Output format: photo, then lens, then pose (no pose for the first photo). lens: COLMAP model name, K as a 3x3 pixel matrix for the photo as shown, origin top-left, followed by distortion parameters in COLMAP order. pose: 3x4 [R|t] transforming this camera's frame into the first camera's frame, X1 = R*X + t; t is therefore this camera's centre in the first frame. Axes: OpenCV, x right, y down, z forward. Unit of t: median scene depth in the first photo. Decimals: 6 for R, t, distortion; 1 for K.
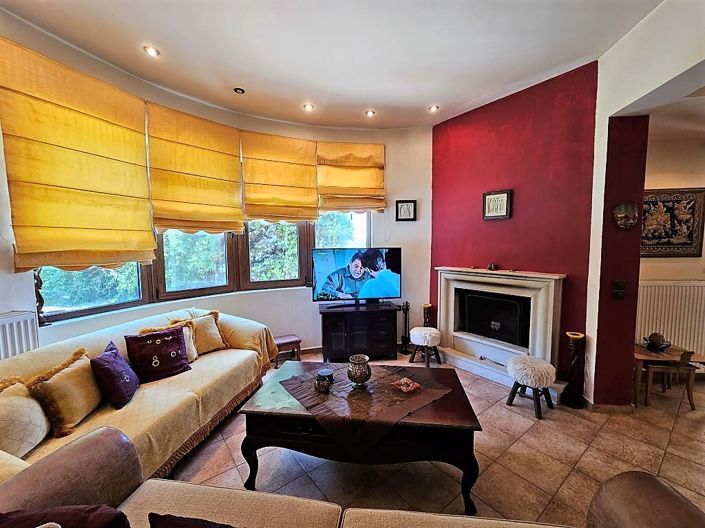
lens RADIAL K [[288.4, 0, 354.9], [0, 288.4, 266.1], [0, 0, 1]] dist [-0.004187, 0.001156]
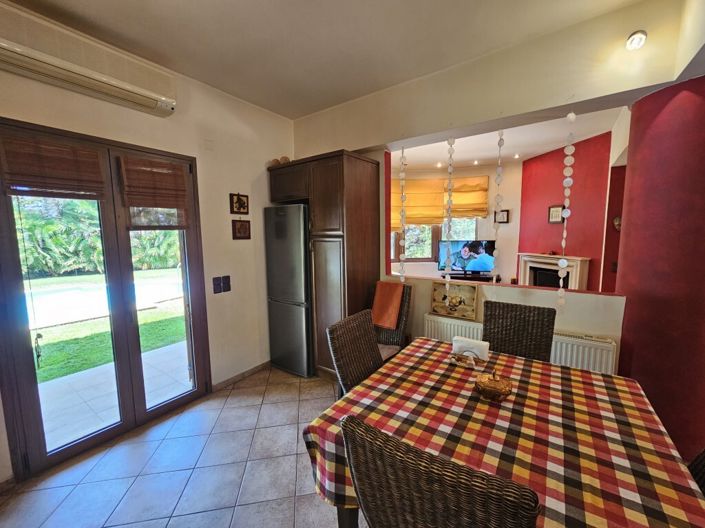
lens RADIAL K [[288.4, 0, 355.1], [0, 288.4, 267.2], [0, 0, 1]] dist [-0.004187, 0.001156]
pose [[0.886900, 0.049367, -0.459315, 0.213898], [-0.031068, 0.998397, 0.047316, 0.034144], [0.460915, -0.027694, 0.887012, -0.804715]]
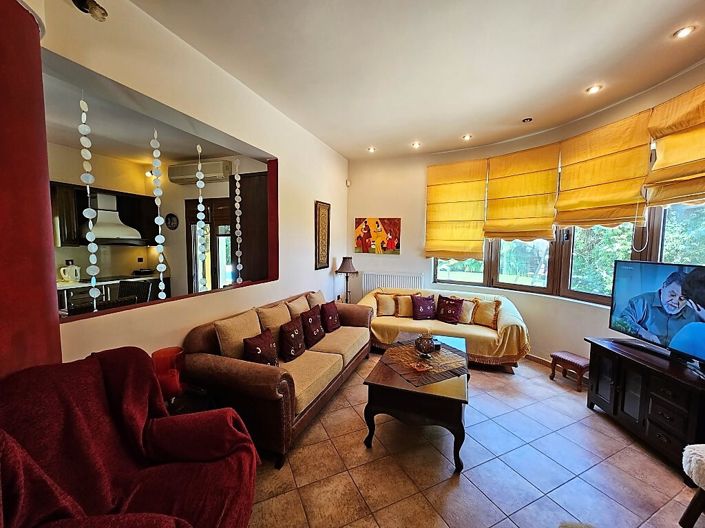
lens RADIAL K [[288.4, 0, 356.3], [0, 288.4, 265.6], [0, 0, 1]] dist [-0.004187, 0.001156]
pose [[-0.215939, 0.081412, -0.973007, 0.727089], [-0.087417, 0.990904, 0.102310, -0.062108], [0.972486, 0.107150, -0.206858, 0.482166]]
